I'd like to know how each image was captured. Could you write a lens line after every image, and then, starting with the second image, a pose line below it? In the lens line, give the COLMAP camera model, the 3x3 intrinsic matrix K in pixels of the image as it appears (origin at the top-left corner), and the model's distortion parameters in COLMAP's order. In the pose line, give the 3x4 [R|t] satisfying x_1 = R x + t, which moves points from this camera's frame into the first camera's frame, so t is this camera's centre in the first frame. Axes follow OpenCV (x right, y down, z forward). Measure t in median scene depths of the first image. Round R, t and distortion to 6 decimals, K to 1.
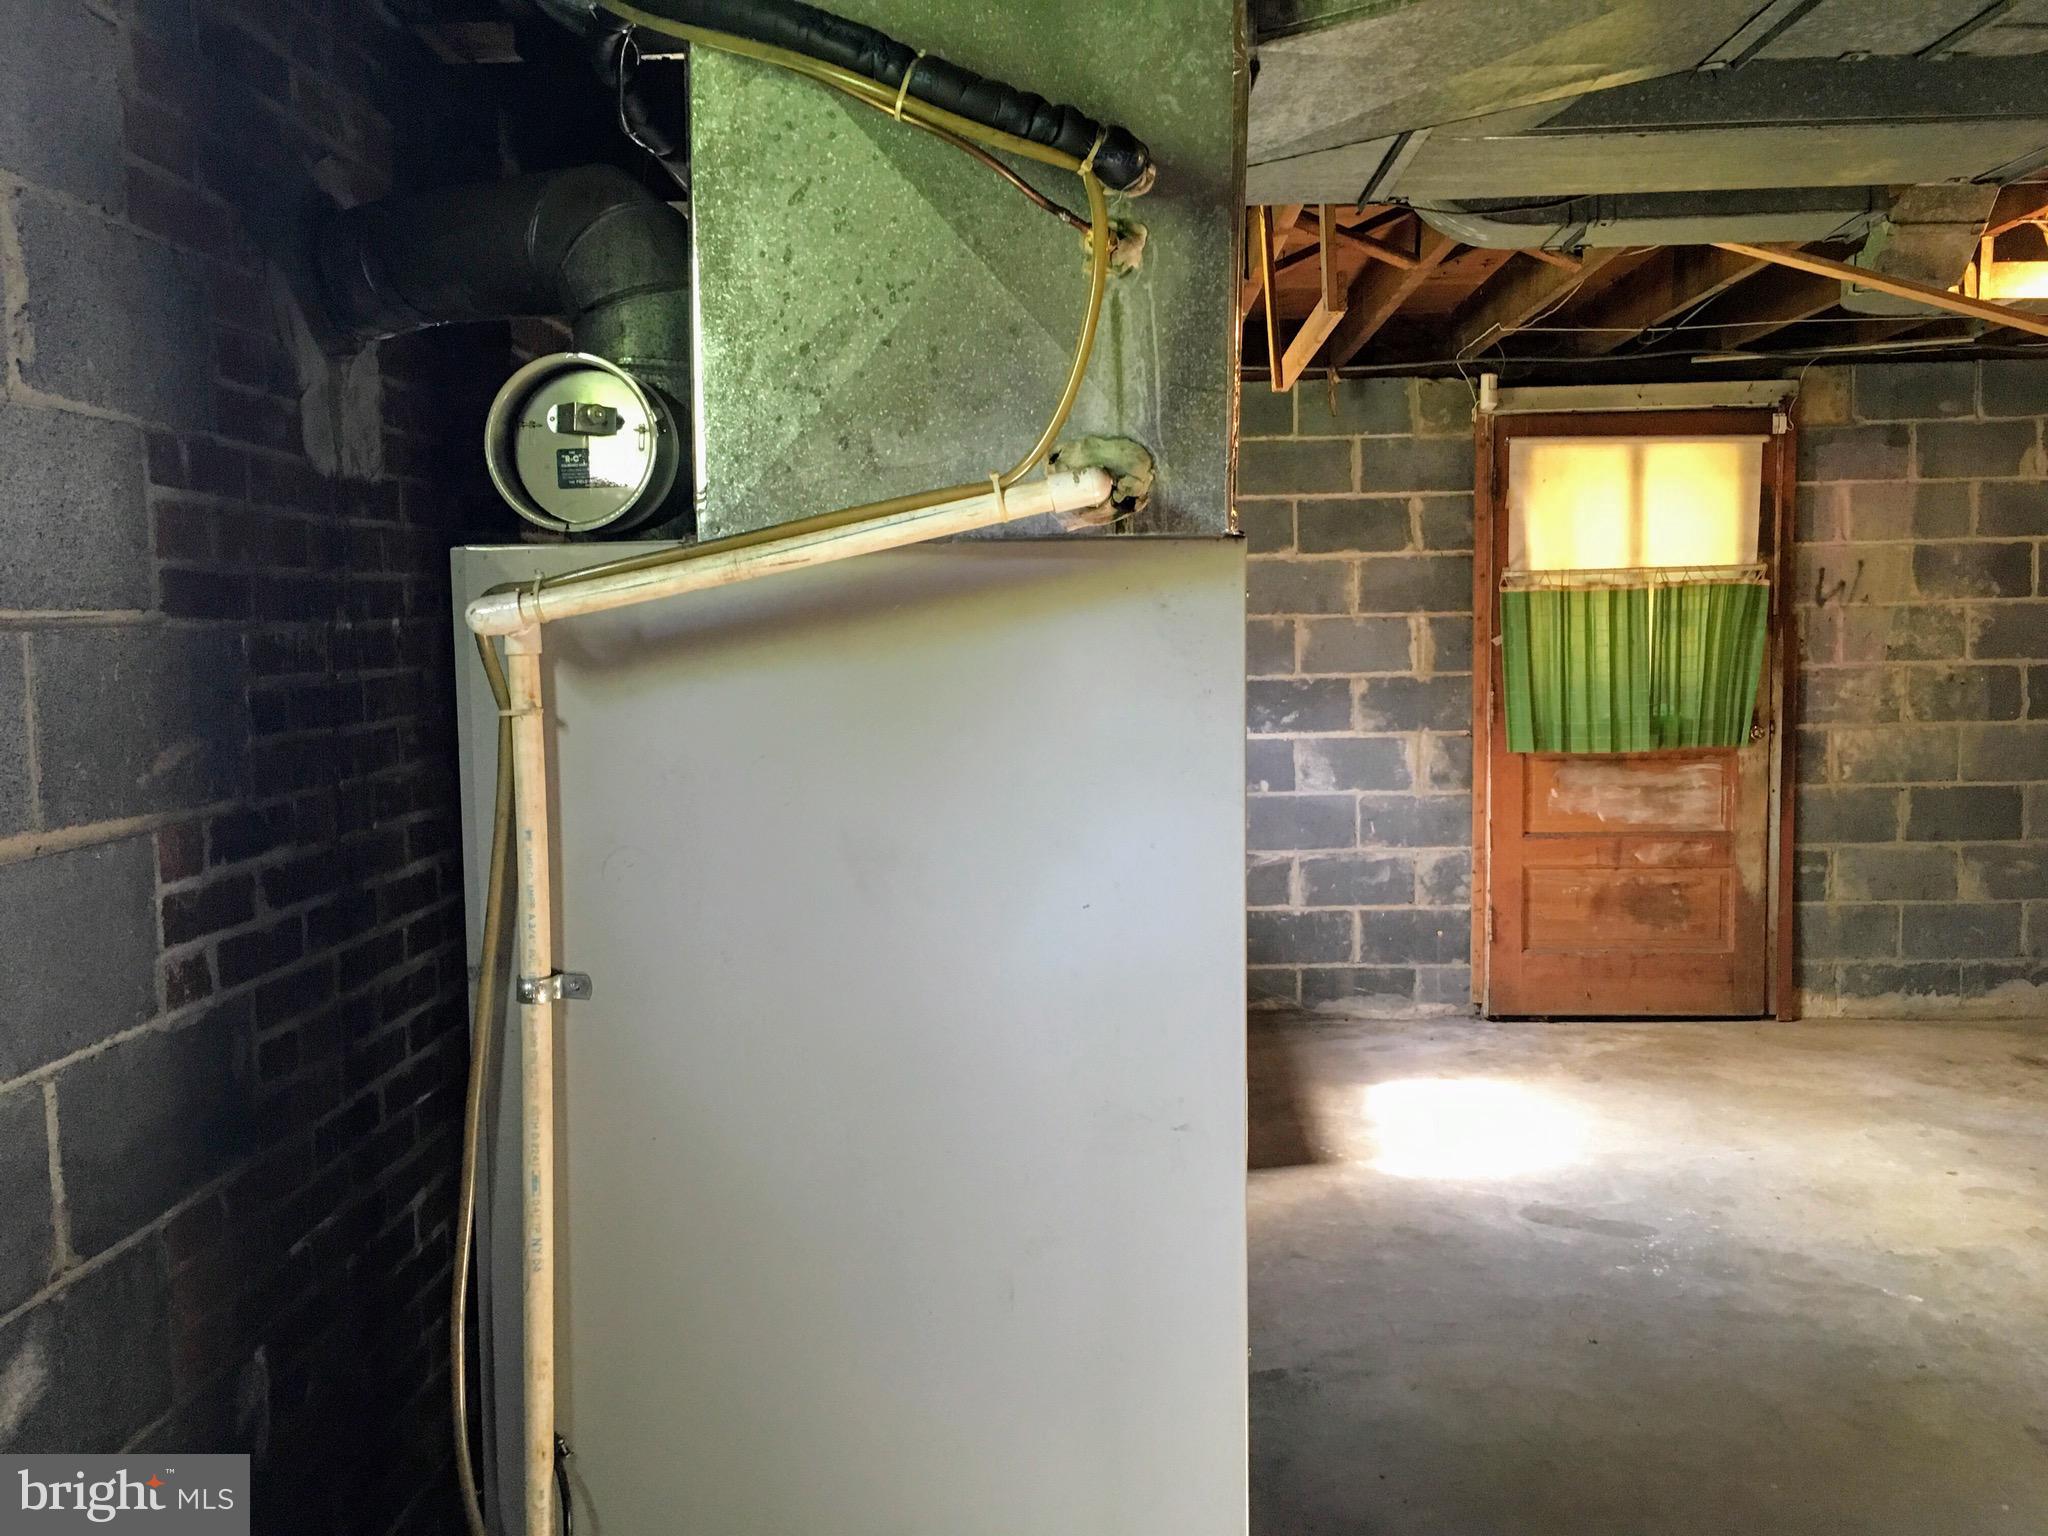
lens RADIAL K [[1744.9, 0, 1035.7], [0, 1744.9, 775.0], [0, 0, 1]] dist [0.083258, -0.113251]
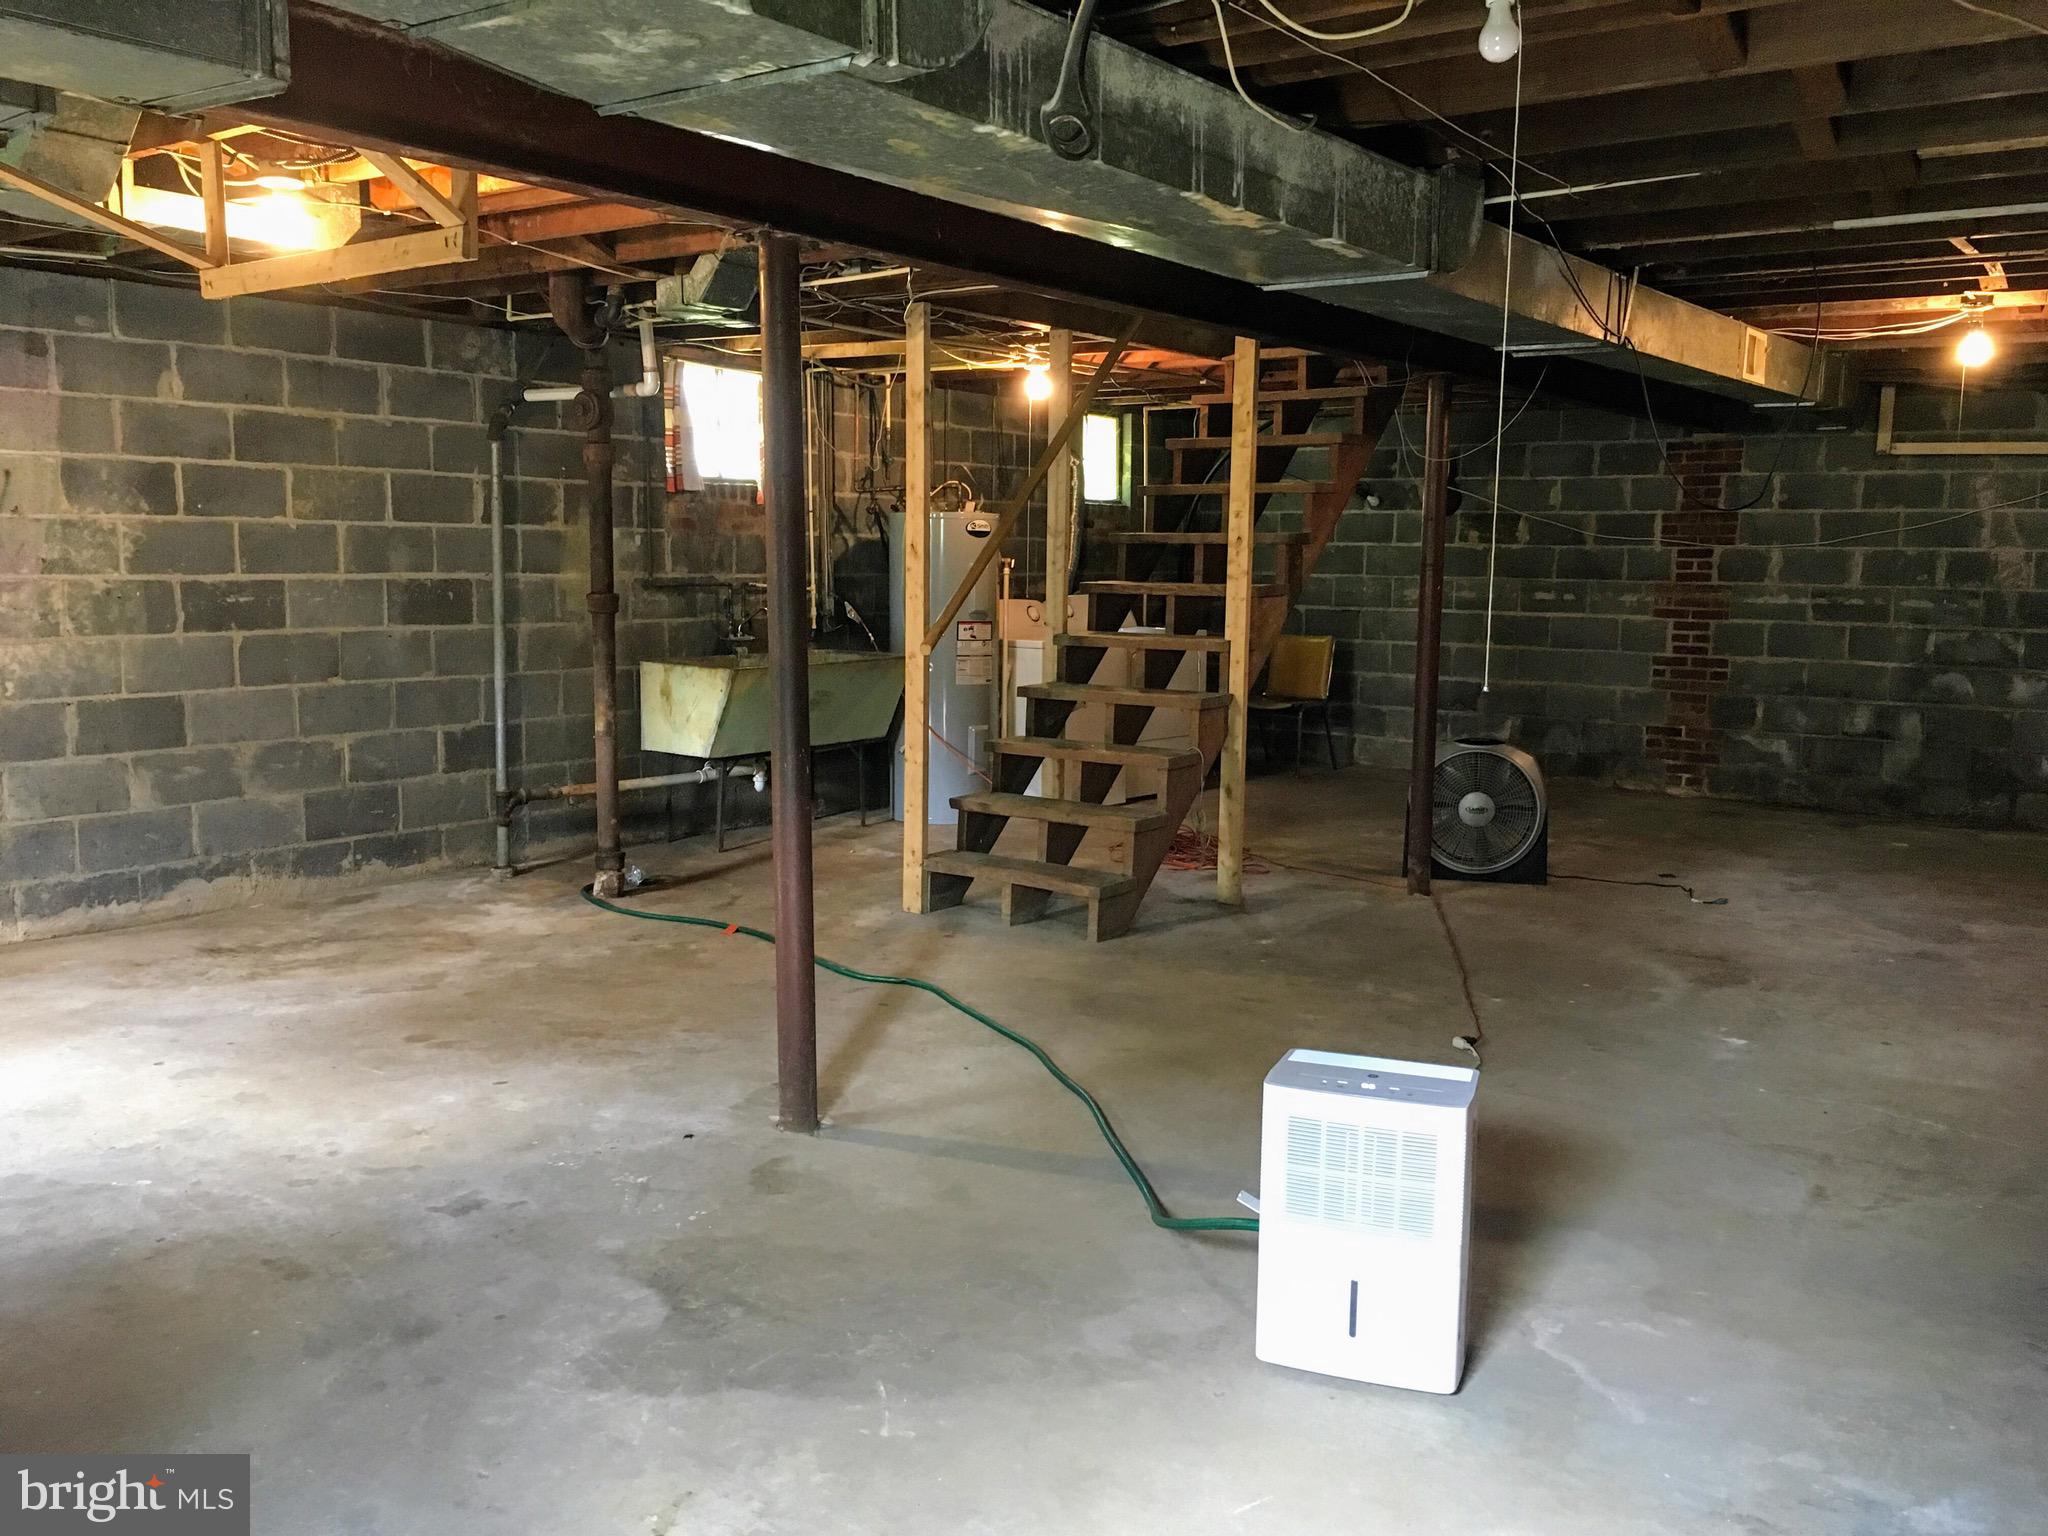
lens RADIAL K [[1744.9, 0, 1035.7], [0, 1744.9, 775.0], [0, 0, 1]] dist [0.083258, -0.113251]
pose [[0.560000, -0.080812, 0.824542, -0.032478], [0.046582, 0.996728, 0.066051, 0.007643], [-0.827182, 0.001420, 0.561932, -0.013535]]
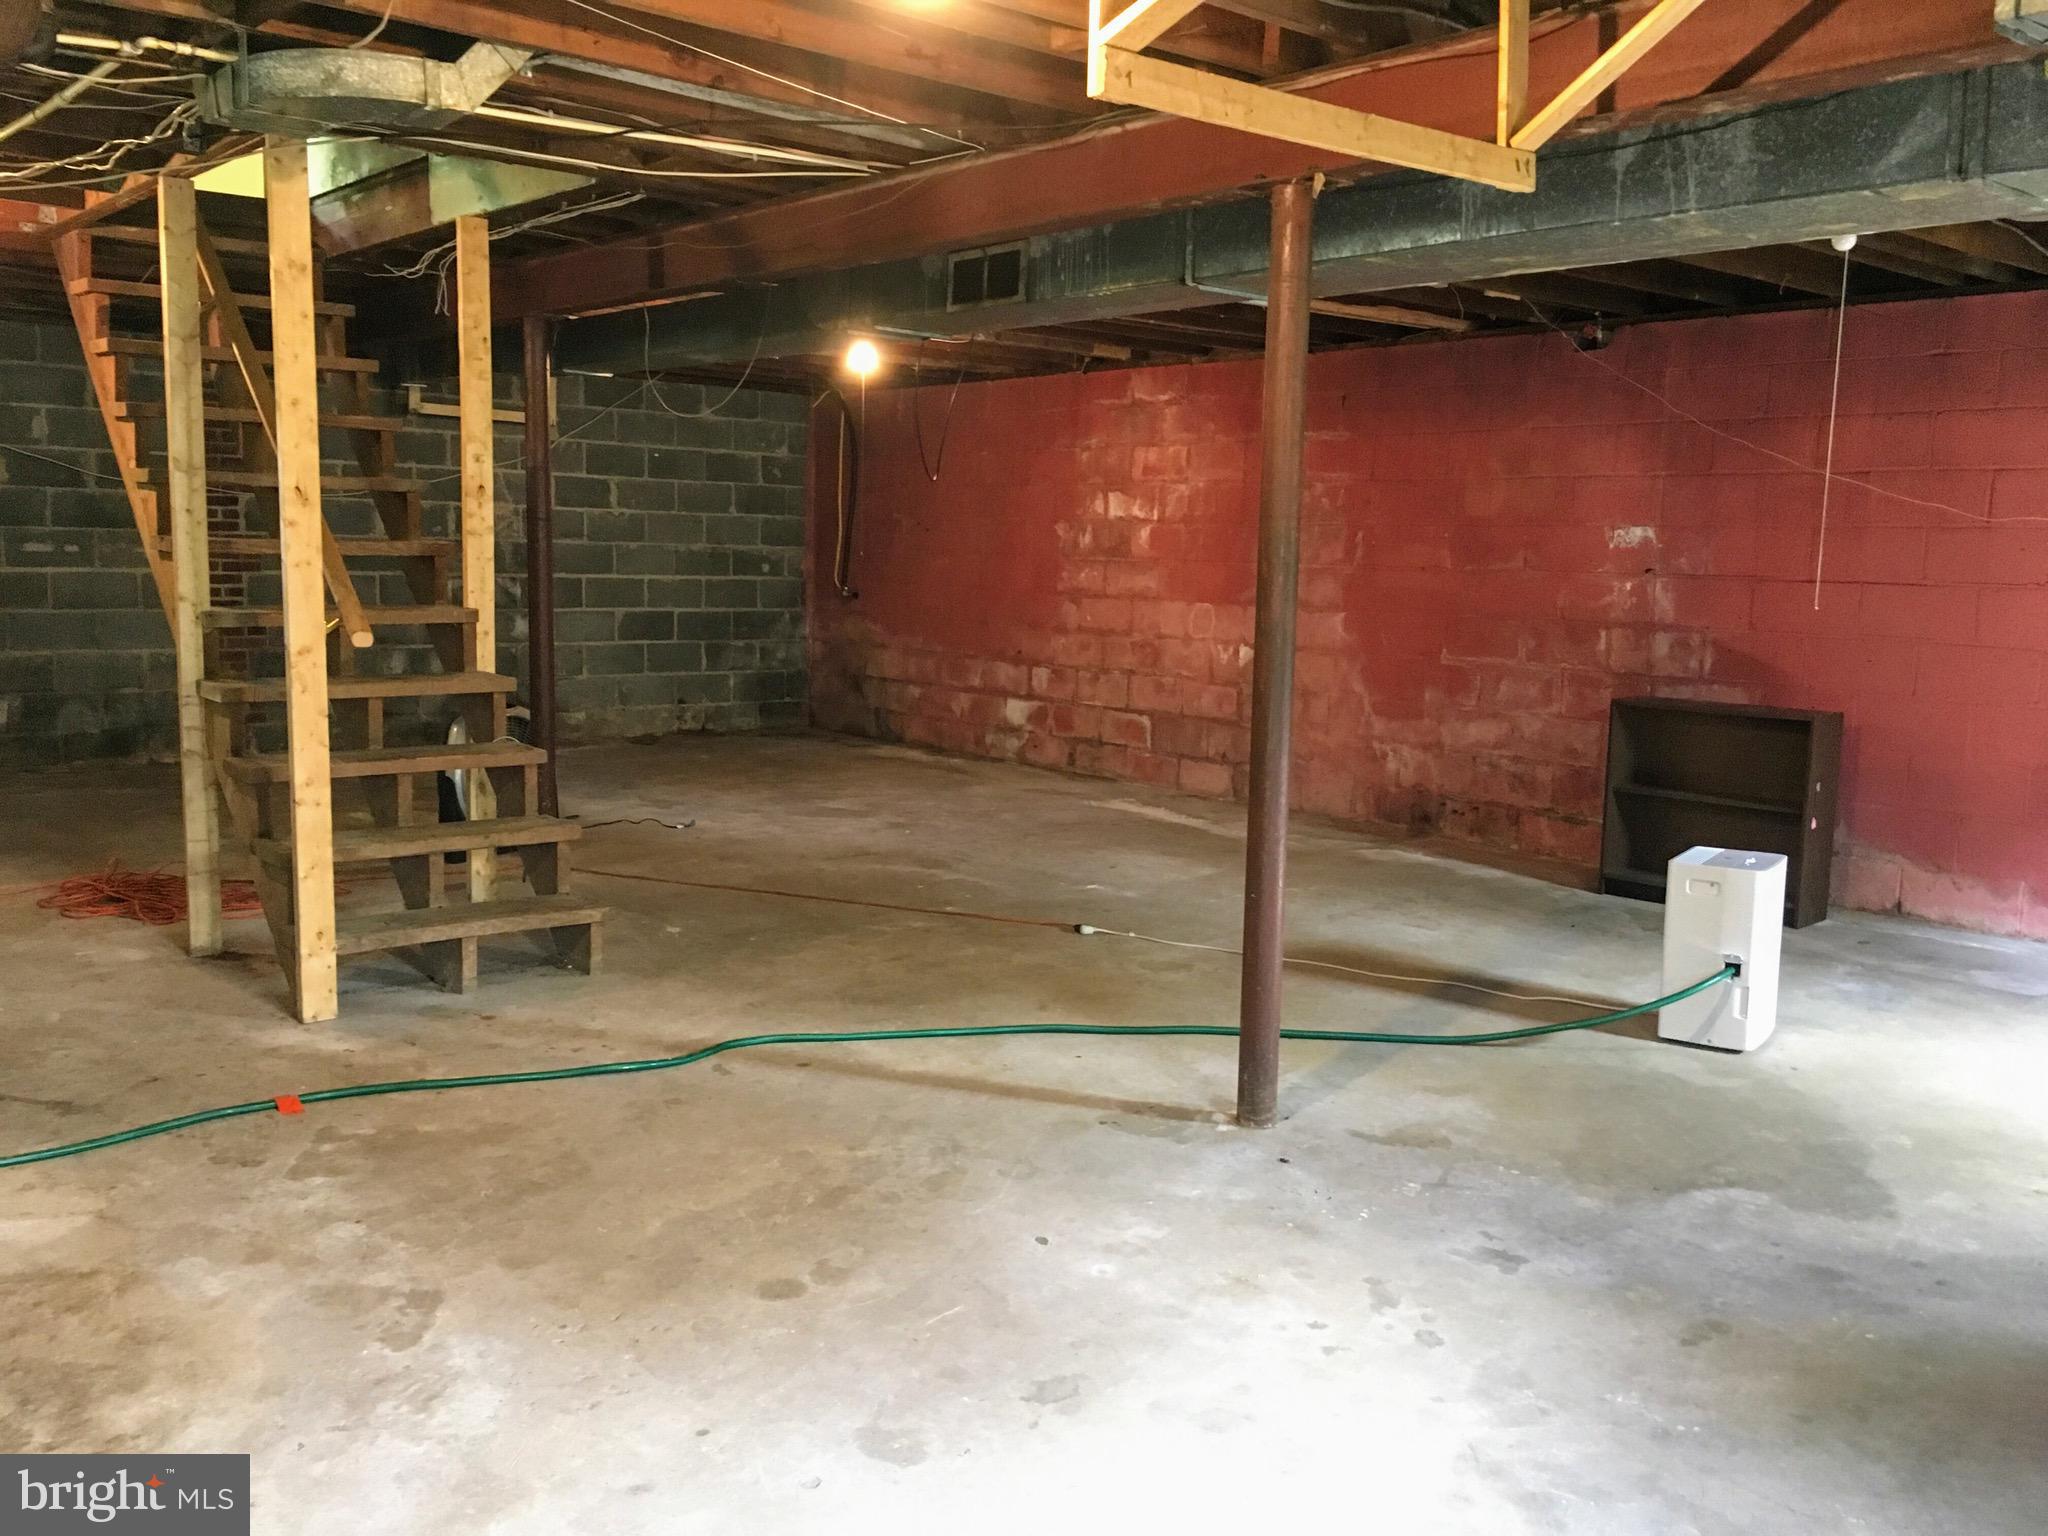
lens RADIAL K [[1744.9, 0, 1035.7], [0, 1744.9, 775.0], [0, 0, 1]] dist [0.083258, -0.113251]
pose [[-0.682402, -0.096023, 0.724642, 0.072117], [0.049758, 0.982933, 0.177108, -0.068791], [-0.729281, 0.156916, -0.665978, 1.012904]]
